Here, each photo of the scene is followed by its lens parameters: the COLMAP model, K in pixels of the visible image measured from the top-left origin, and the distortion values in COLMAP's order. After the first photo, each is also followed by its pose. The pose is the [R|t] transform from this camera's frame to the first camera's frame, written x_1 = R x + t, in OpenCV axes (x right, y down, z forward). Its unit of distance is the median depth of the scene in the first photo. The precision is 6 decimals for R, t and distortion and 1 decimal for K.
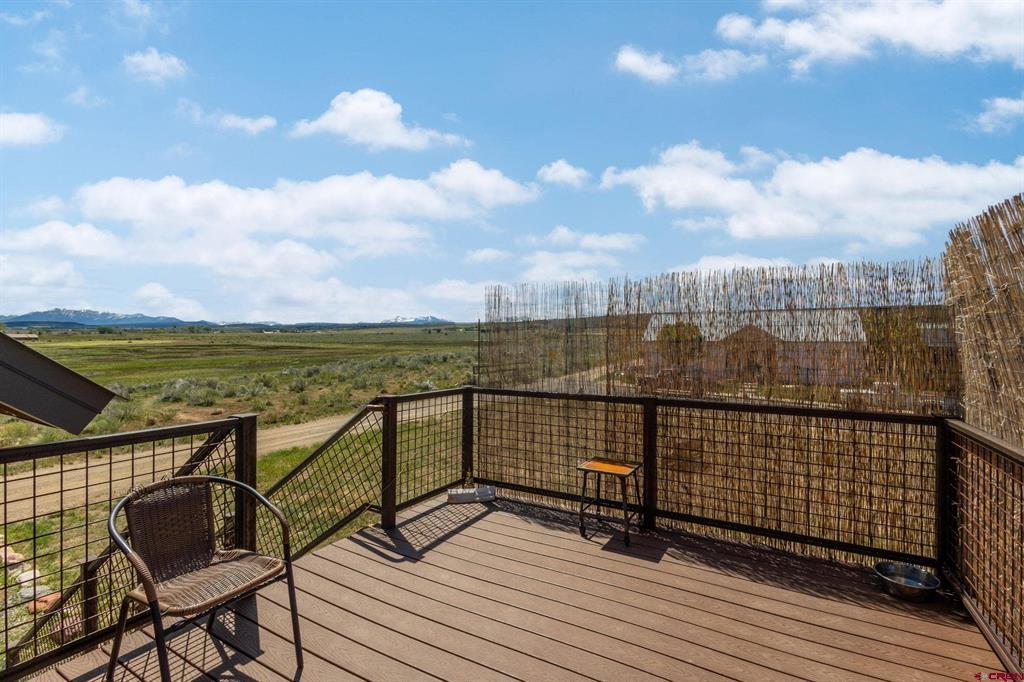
lens RADIAL K [[465.4, 0, 513.8], [0, 465.4, 339.6], [0, 0, 1]] dist [0.003958, 0.001186]
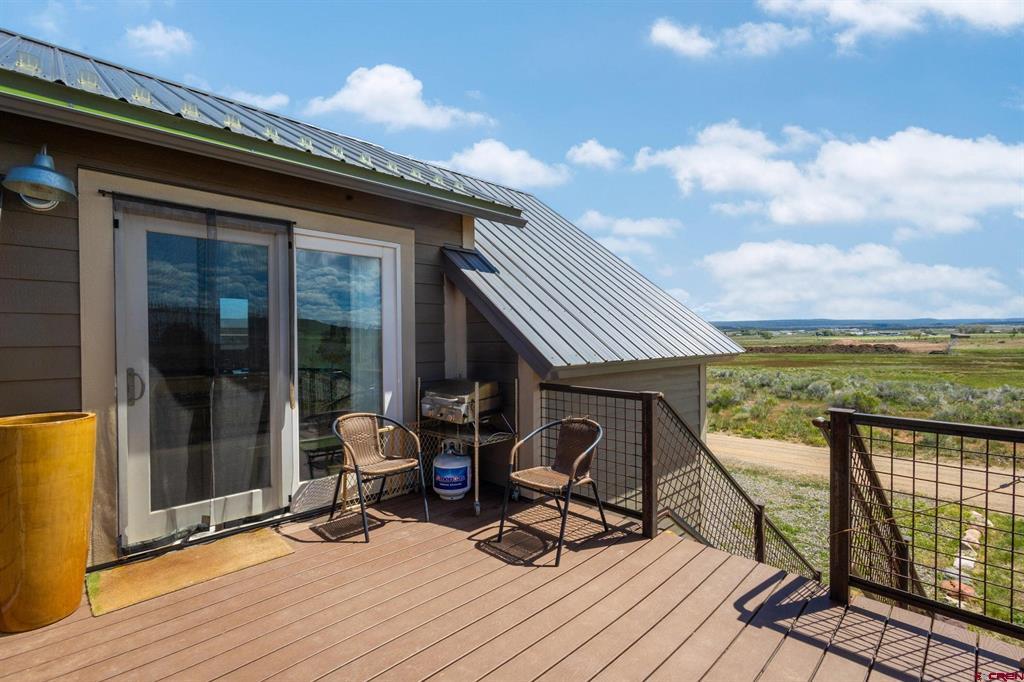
lens RADIAL K [[465.4, 0, 510.4], [0, 465.4, 339.9], [0, 0, 1]] dist [0.003958, 0.001186]
pose [[-0.258242, 0.005284, -0.966066, 0.577294], [-0.000315, 0.999985, 0.005554, 0.018050], [0.966080, 0.001738, -0.258236, 0.784027]]
